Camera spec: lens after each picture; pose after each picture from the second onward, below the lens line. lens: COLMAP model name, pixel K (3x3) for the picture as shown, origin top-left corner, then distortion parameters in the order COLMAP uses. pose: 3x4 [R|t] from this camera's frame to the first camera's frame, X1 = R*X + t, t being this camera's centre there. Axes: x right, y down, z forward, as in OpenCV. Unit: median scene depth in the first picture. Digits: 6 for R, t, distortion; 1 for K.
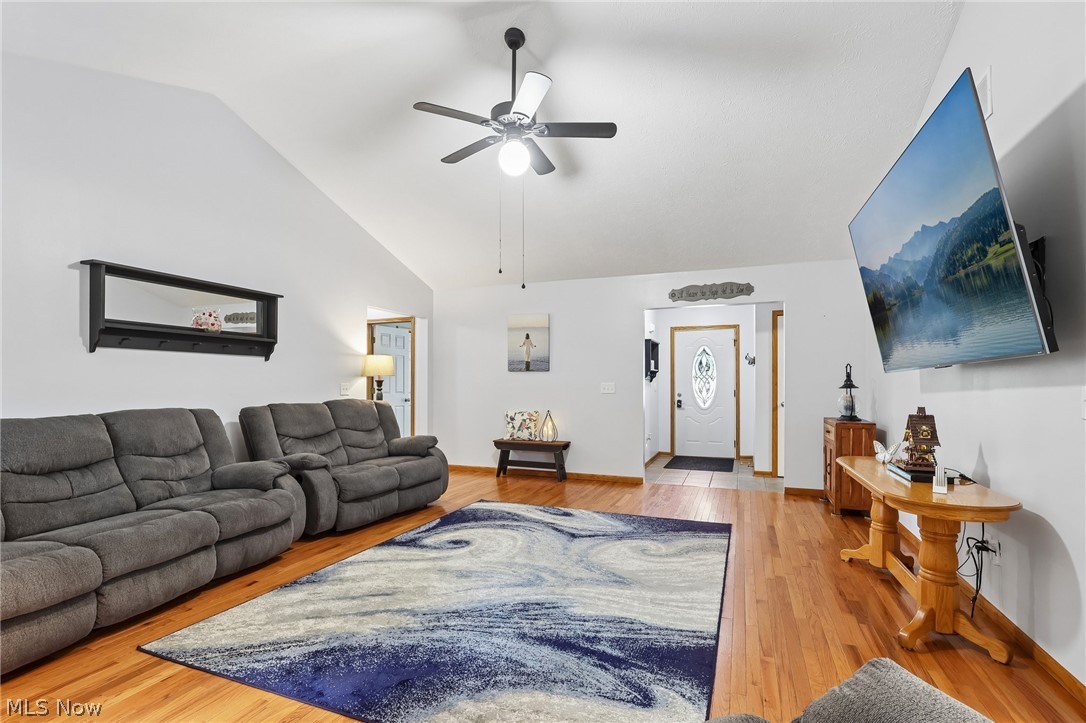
lens RADIAL K [[509.0, 0, 535.6], [0, 509.0, 367.1], [0, 0, 1]] dist [-0.000472, -0.000736]
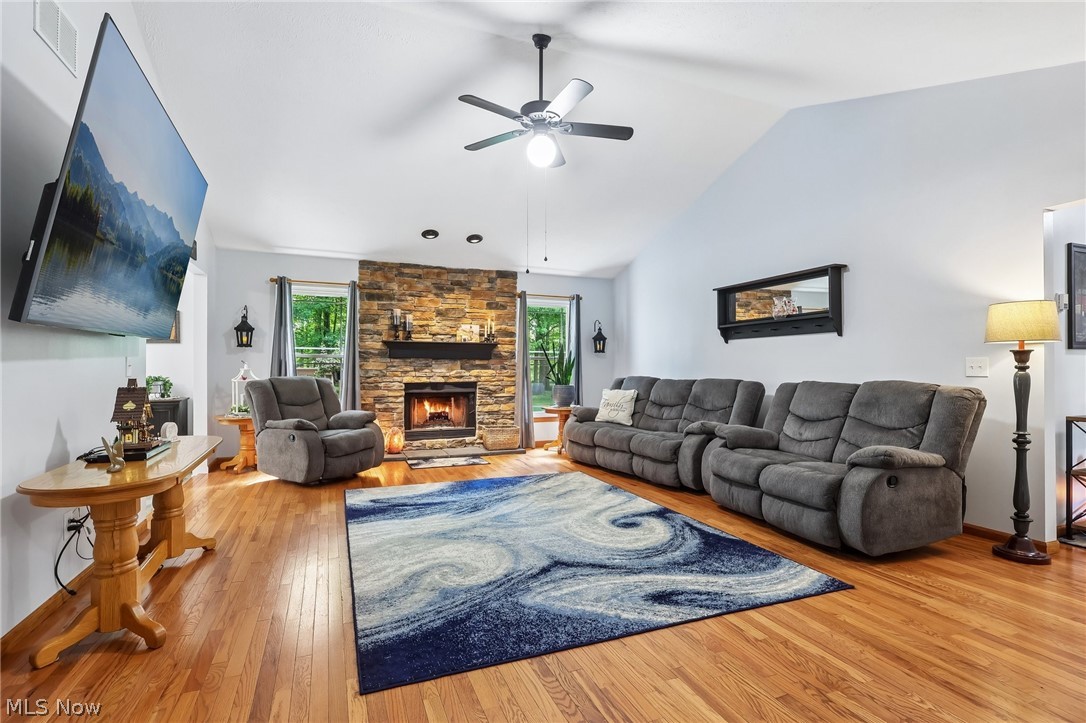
lens RADIAL K [[509.0, 0, 535.6], [0, 509.0, 367.1], [0, 0, 1]] dist [-0.000472, -0.000736]
pose [[-0.717333, -0.006278, -0.696702, 0.592125], [0.019419, 0.999391, -0.029000, 0.068604], [0.696460, -0.034332, -0.716774, 1.457500]]
